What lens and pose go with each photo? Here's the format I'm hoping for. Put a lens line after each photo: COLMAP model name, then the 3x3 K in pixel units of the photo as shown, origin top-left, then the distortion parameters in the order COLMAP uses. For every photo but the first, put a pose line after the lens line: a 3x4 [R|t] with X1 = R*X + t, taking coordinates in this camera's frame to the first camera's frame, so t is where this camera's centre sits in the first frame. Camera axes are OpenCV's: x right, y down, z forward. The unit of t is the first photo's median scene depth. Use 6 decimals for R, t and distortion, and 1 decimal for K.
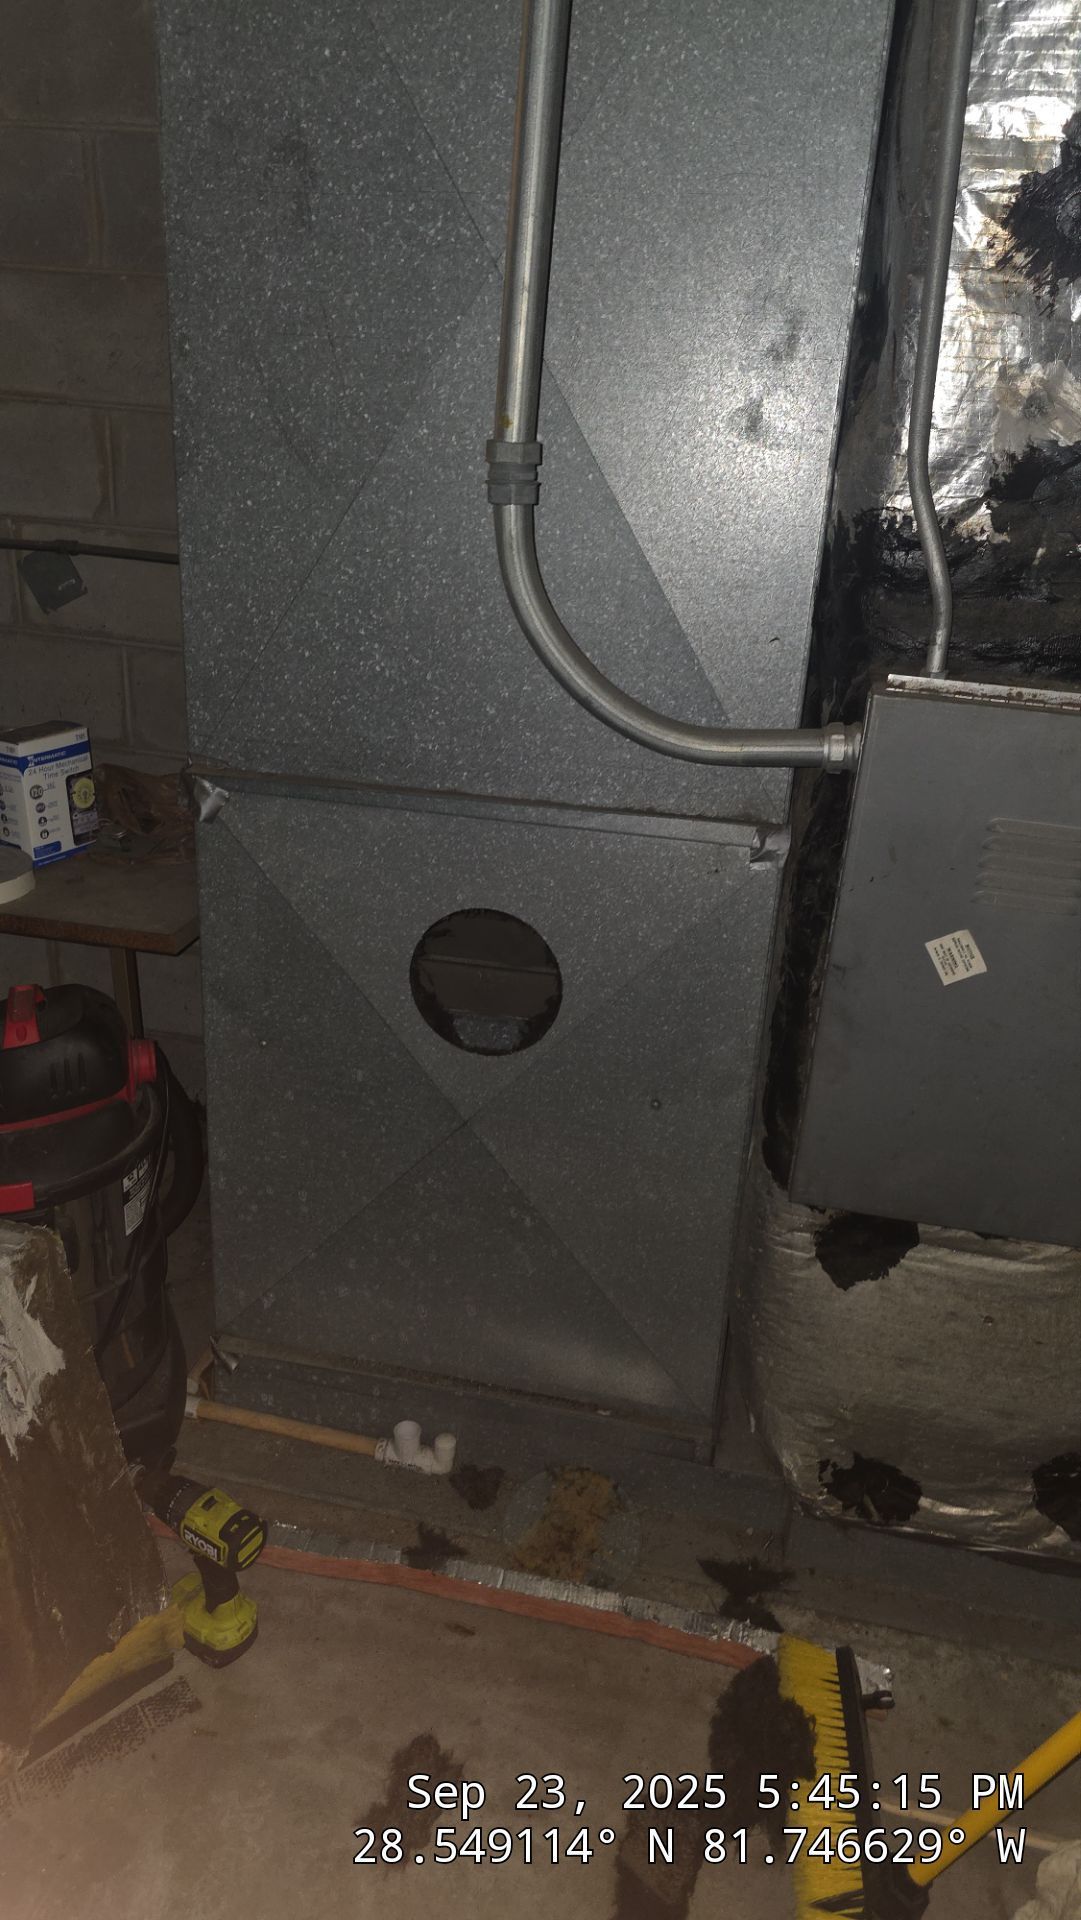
lens RADIAL K [[1299.9, 0, 540.5], [0, 1299.9, 960.0], [0, 0, 1]] dist [0.076667, -0.084135]
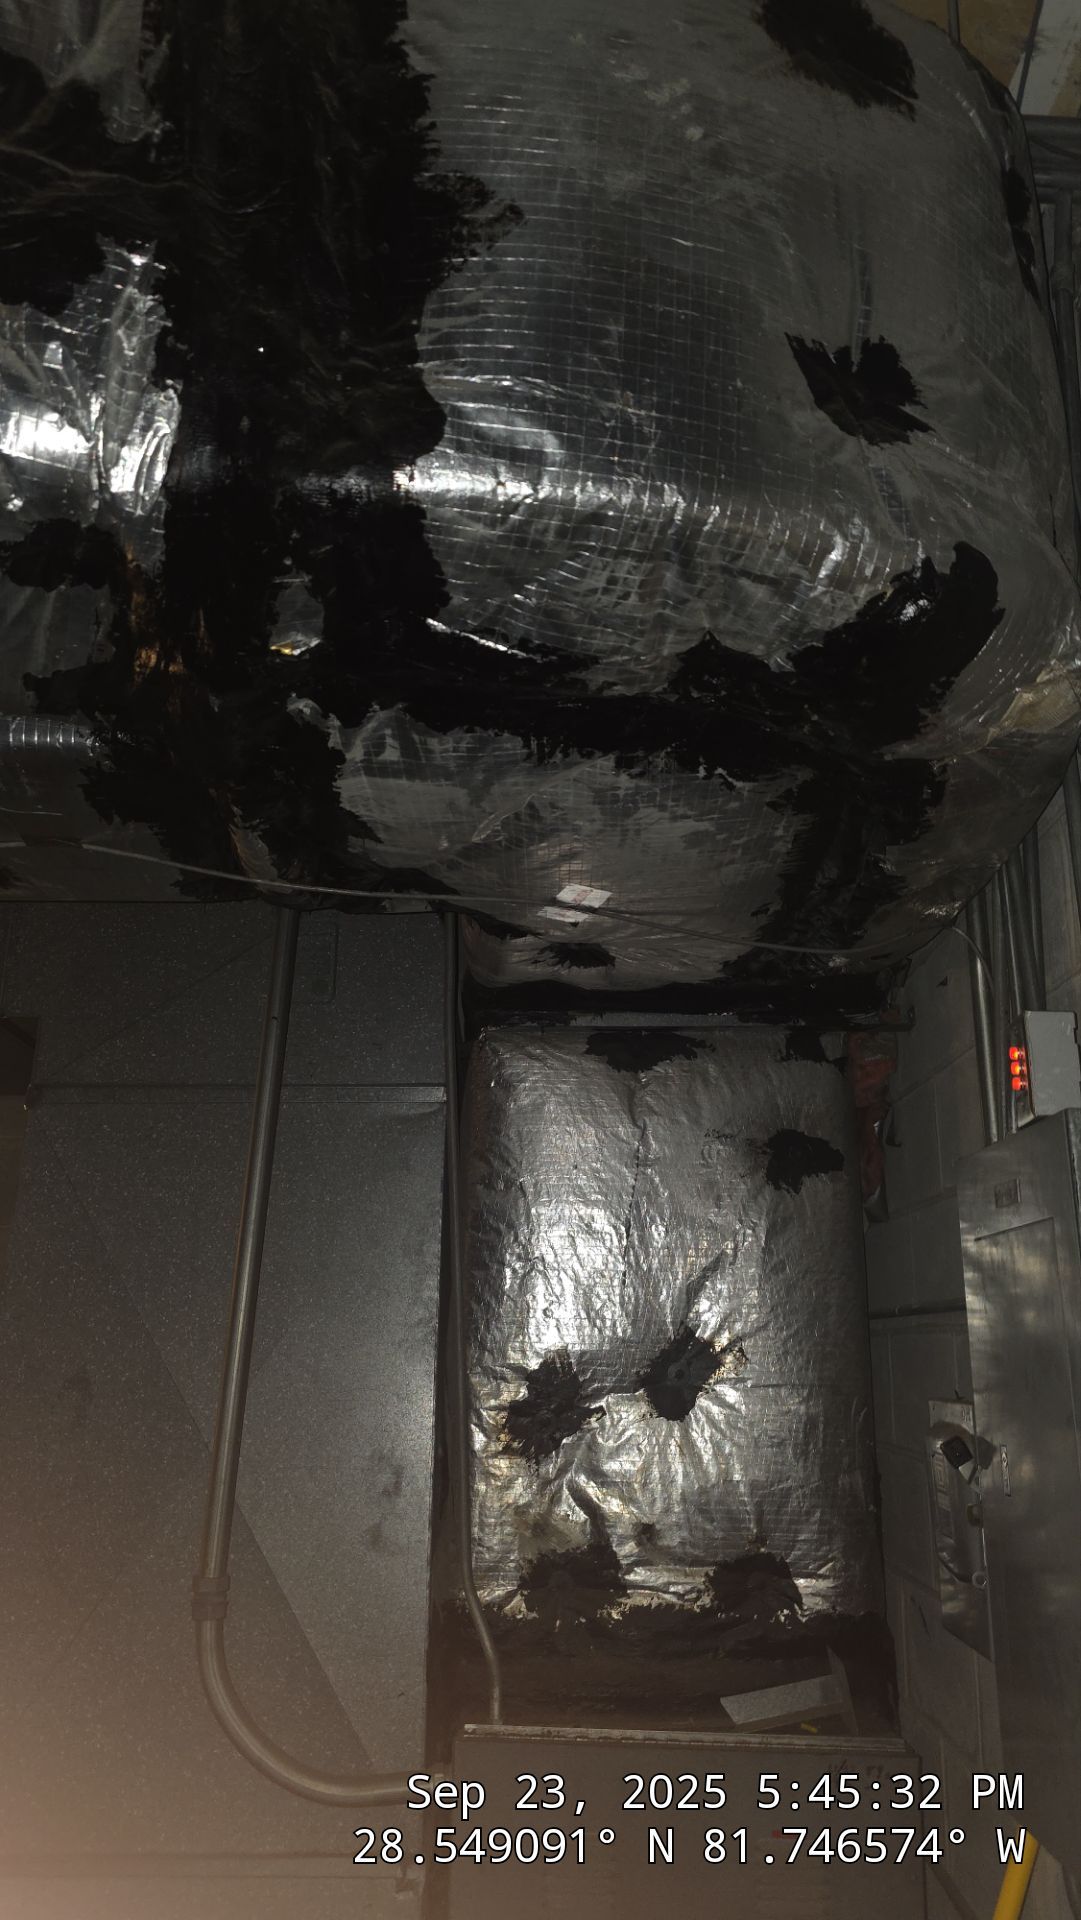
lens RADIAL K [[1299.9, 0, 540.5], [0, 1299.9, 960.0], [0, 0, 1]] dist [0.076667, -0.084135]
pose [[0.980147, 0.015101, 0.197696, 0.035281], [0.117075, 0.760632, -0.638539, 0.075534], [-0.160016, 0.649008, 0.743763, -0.583788]]
